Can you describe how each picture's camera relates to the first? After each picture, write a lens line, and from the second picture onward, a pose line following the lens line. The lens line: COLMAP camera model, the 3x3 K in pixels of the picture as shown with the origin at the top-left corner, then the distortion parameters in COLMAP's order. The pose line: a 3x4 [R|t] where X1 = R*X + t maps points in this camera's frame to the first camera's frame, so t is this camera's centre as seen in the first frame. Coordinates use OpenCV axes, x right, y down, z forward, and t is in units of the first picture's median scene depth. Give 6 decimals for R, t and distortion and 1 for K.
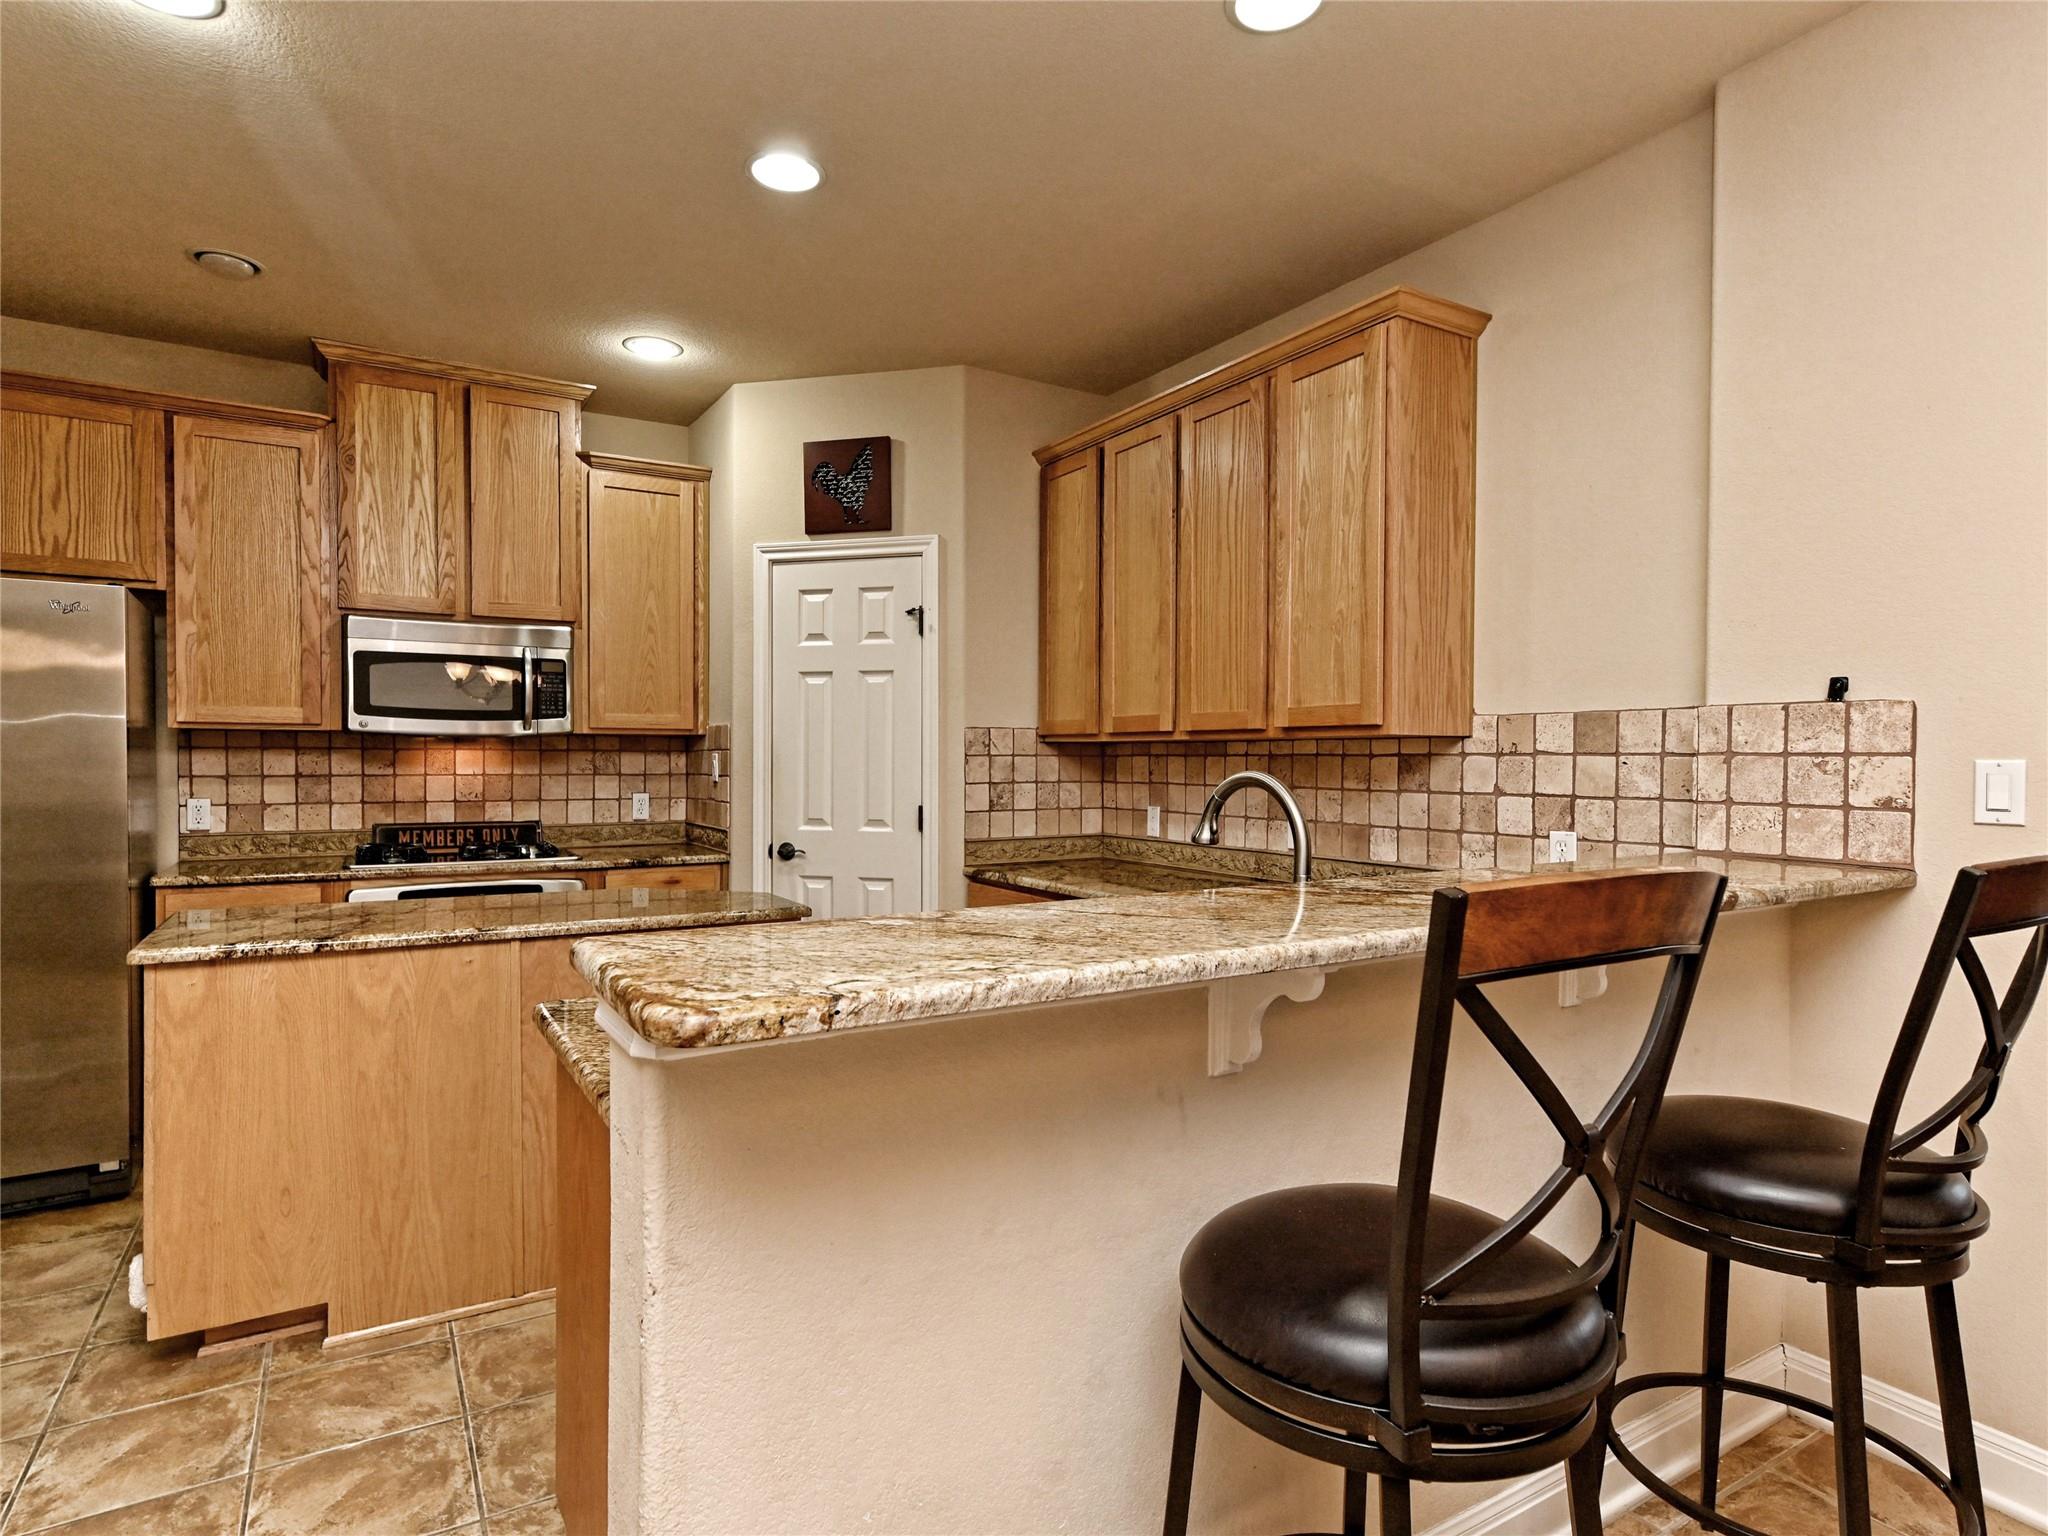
lens RADIAL K [[1081.7, 0, 1020.7], [0, 1081.7, 778.1], [0, 0, 1]] dist [0.000712, 0.000091]
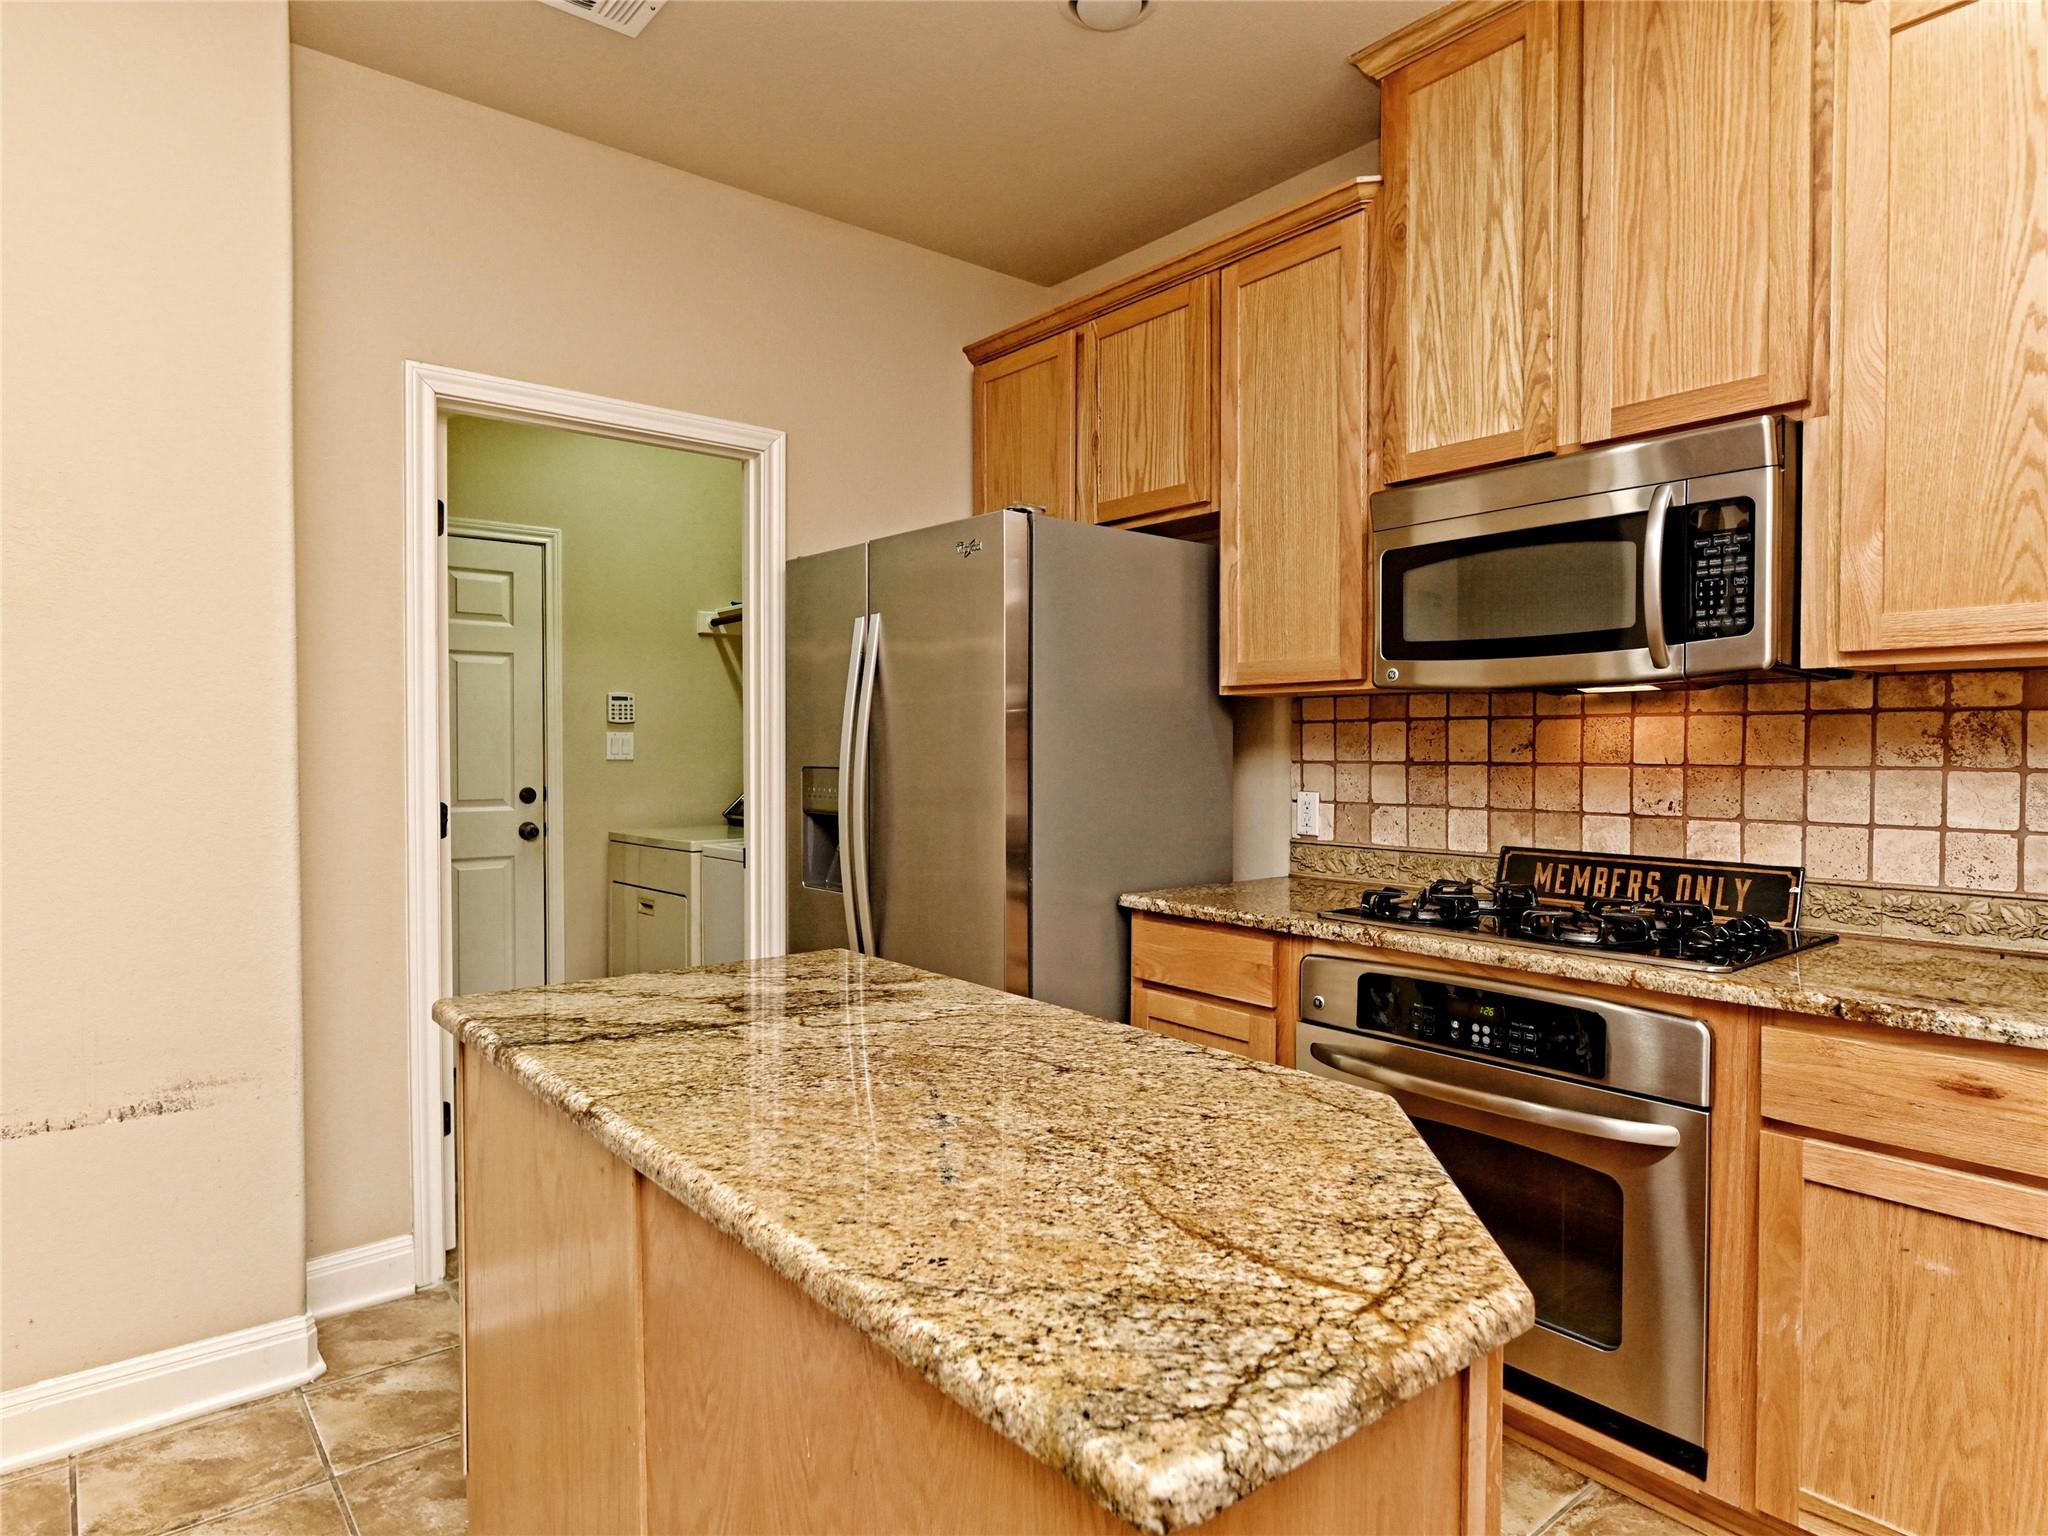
lens RADIAL K [[1186.2, 0, 1015.4], [0, 1186.2, 768.6], [0, 0, 1]] dist [0.004104, 0.001459]
pose [[0.137081, 0.016357, -0.990425, 0.003089], [-0.013860, 0.999797, 0.014594, -0.005639], [0.990463, 0.011726, 0.137280, 0.675479]]
